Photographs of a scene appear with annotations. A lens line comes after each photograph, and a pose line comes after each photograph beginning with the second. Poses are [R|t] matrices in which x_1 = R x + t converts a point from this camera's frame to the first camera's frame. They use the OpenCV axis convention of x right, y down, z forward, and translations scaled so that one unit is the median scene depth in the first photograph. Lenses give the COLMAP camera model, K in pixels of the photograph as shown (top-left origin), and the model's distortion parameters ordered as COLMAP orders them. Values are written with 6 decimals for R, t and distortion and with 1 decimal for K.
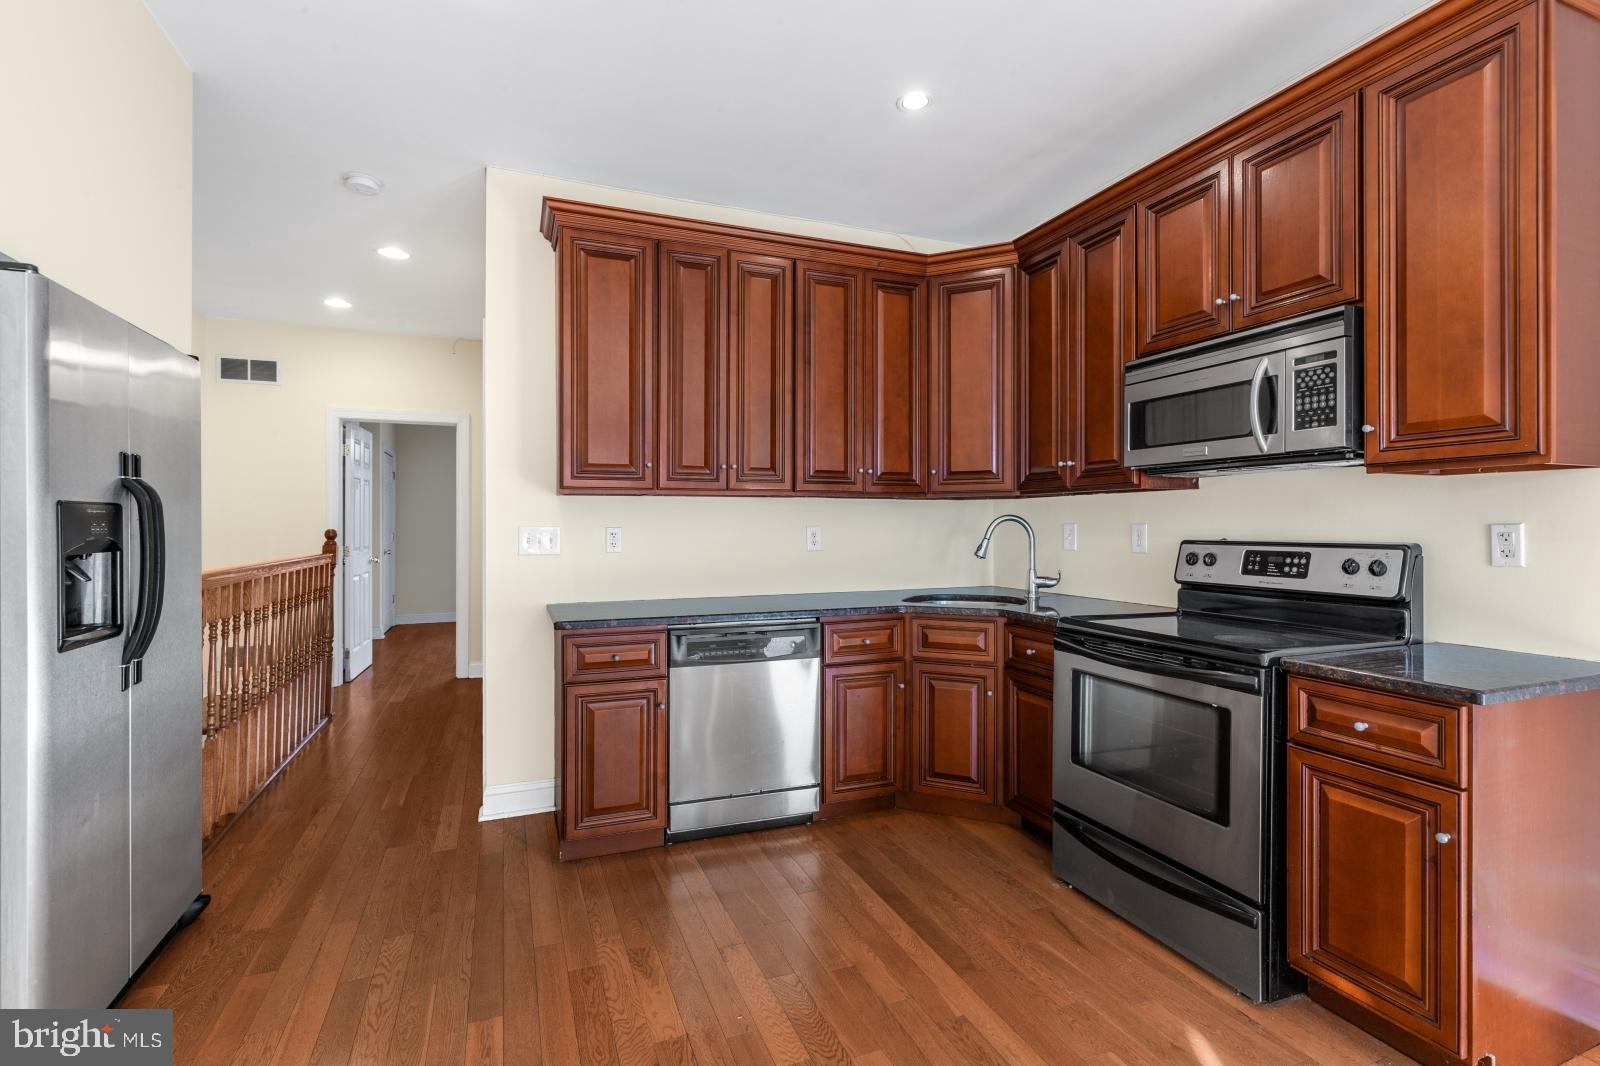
lens RADIAL K [[736.9, 0, 793.5], [0, 736.9, 511.7], [0, 0, 1]] dist [0.000826, -0.000451]
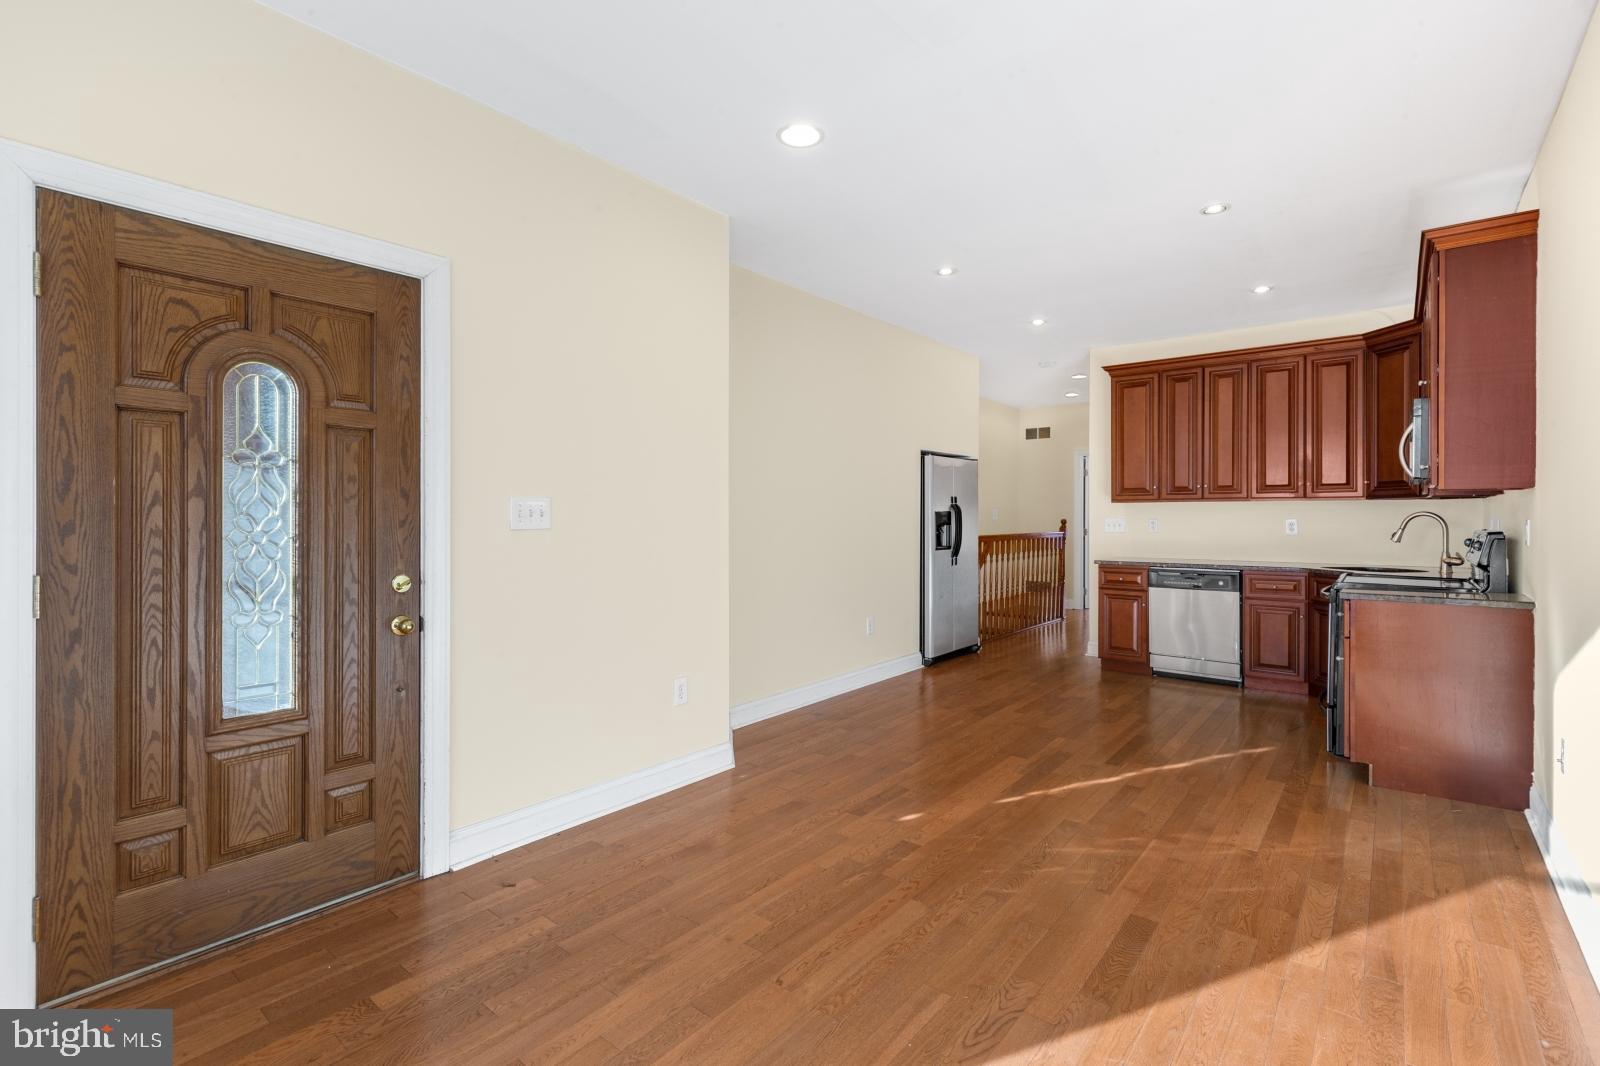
lens RADIAL K [[743.8, 0, 792.1], [0, 743.8, 514.1], [0, 0, 1]] dist [0.000517, -0.001392]
pose [[0.483099, -0.000012, -0.875566, 1.151288], [0.015556, 0.999842, 0.008569, -0.026016], [0.875428, -0.017760, 0.483023, -0.865172]]
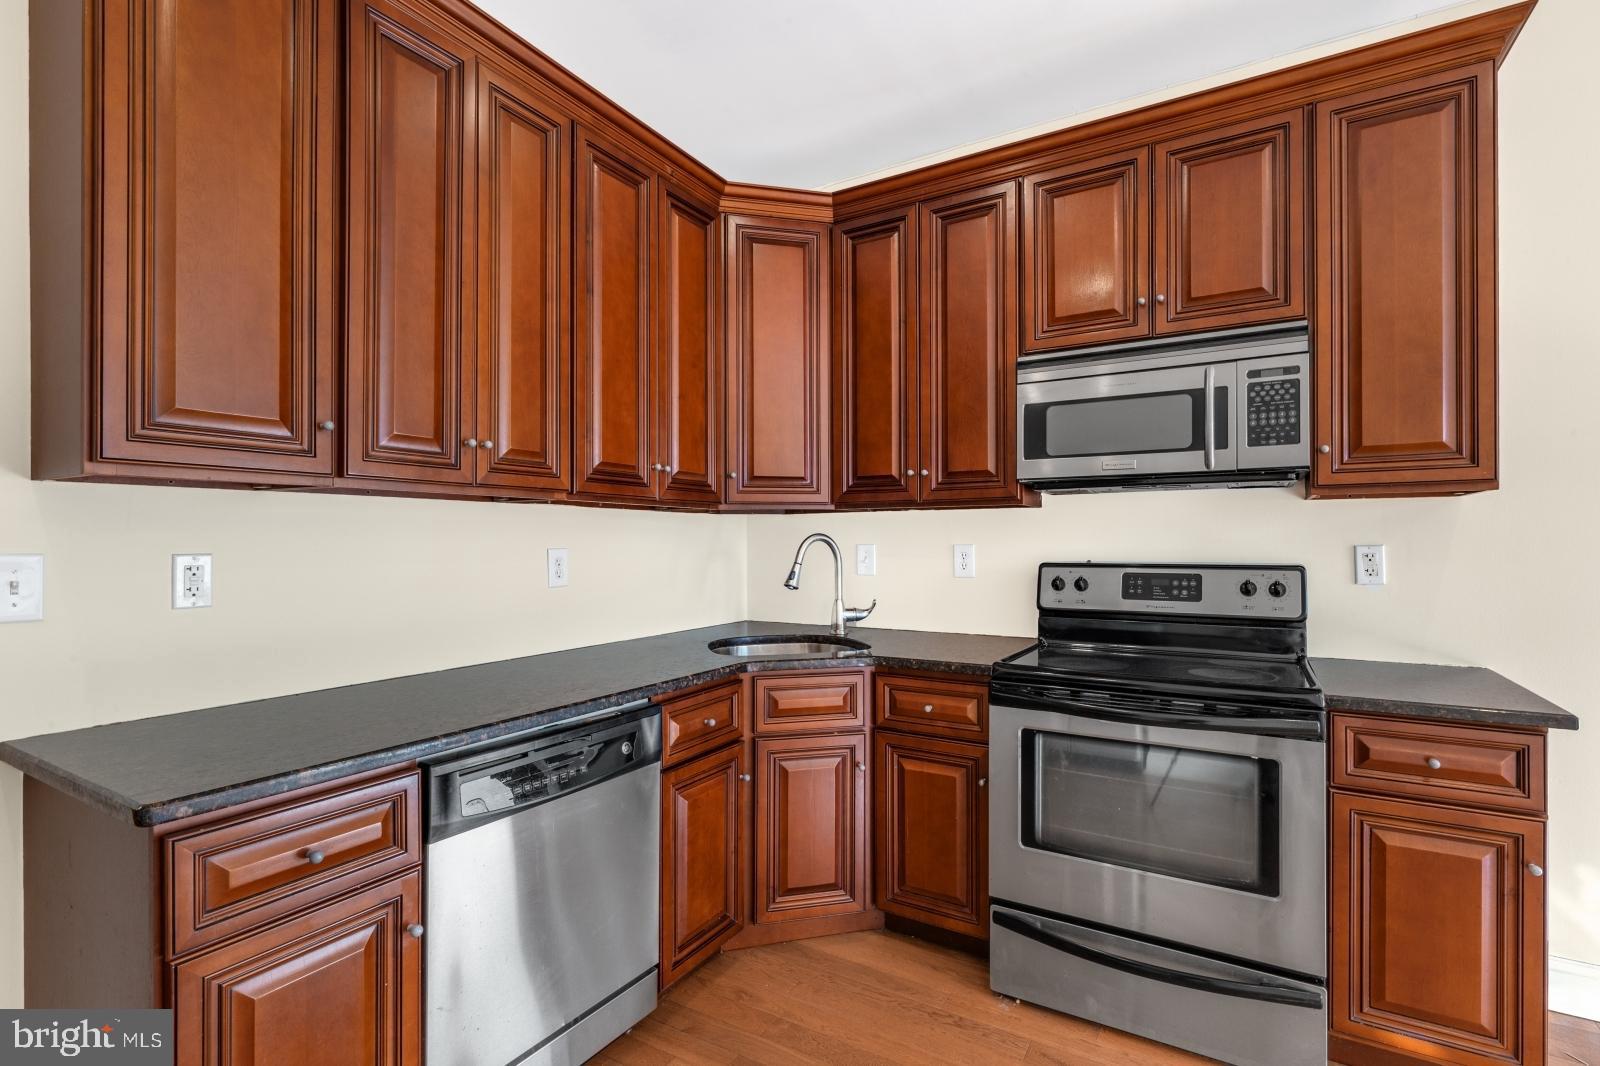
lens RADIAL K [[744.8, 0, 800.0], [0, 744.8, 533.0], [0, 0, 1]] dist [0.000395, -0.000386]
pose [[0.790527, 0.007390, 0.612383, -0.270074], [-0.010123, 0.999948, 0.001002, 0.003837], [-0.612344, -0.006991, 0.790561, 0.451798]]
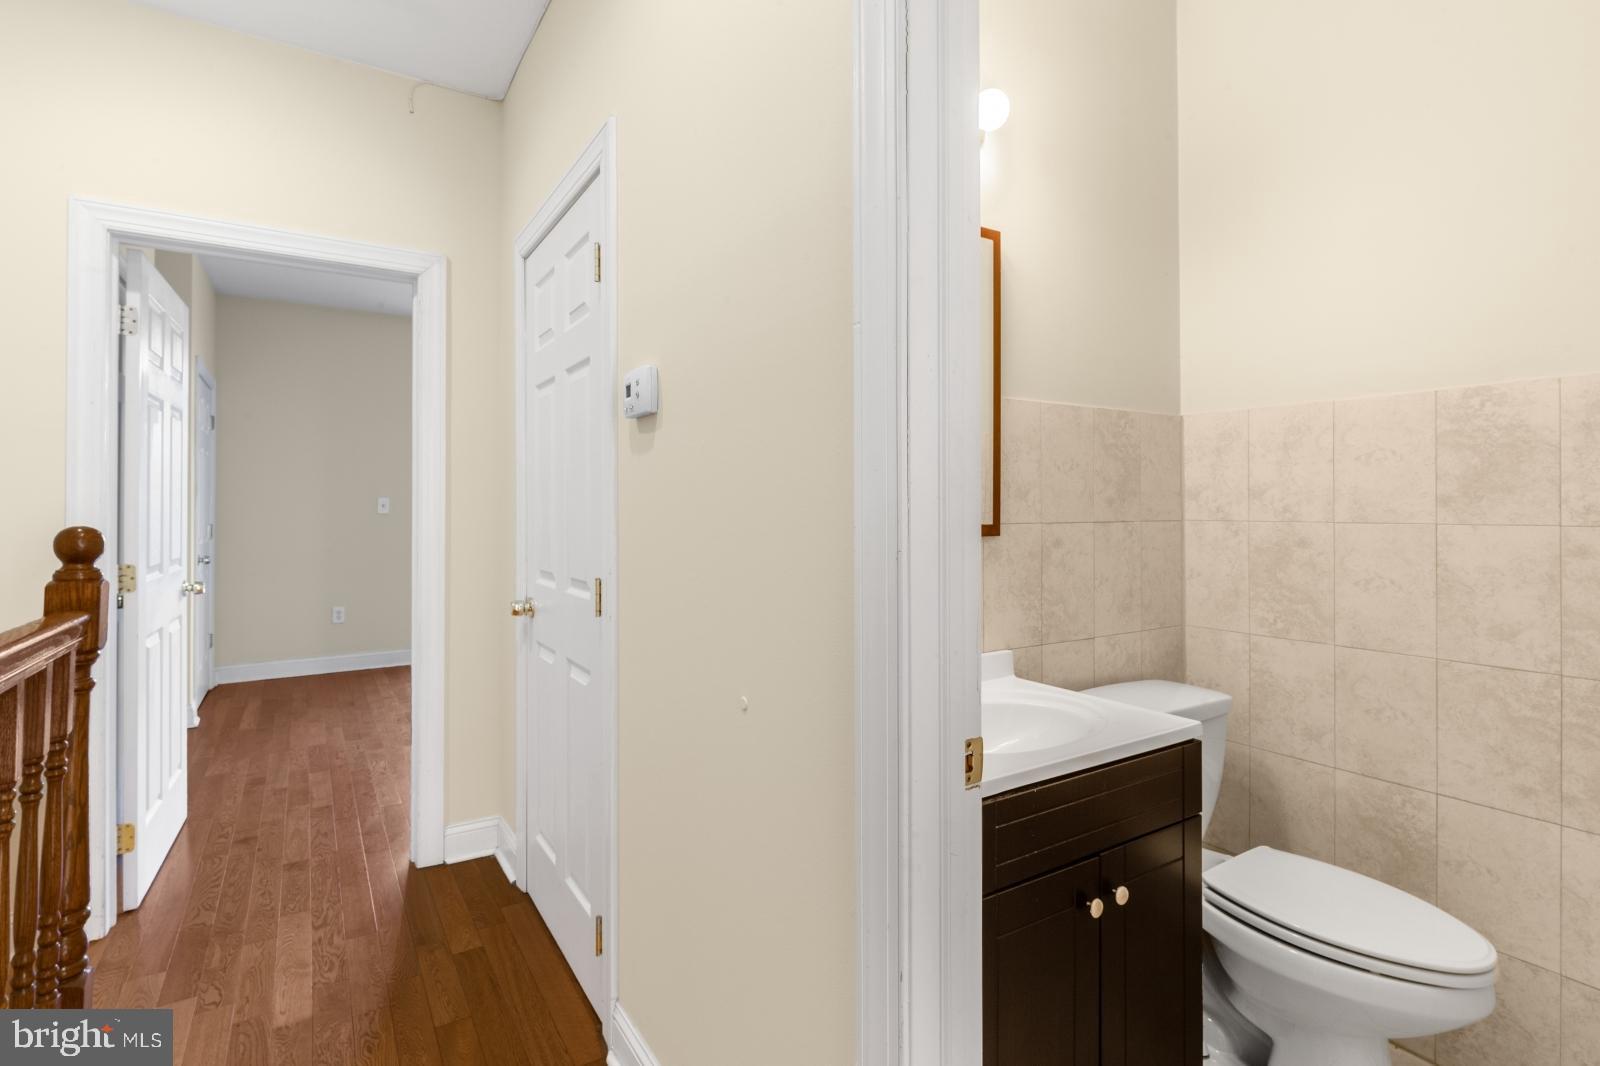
lens RADIAL K [[767.5, 0, 780.8], [0, 767.5, 489.7], [0, 0, 1]] dist [-0.000693, -0.000949]
pose [[0.984611, 0.001287, 0.174756, -0.670733], [-0.000777, 0.999995, -0.002991, 0.016105], [-0.174759, 0.002810, 0.984607, 1.074770]]
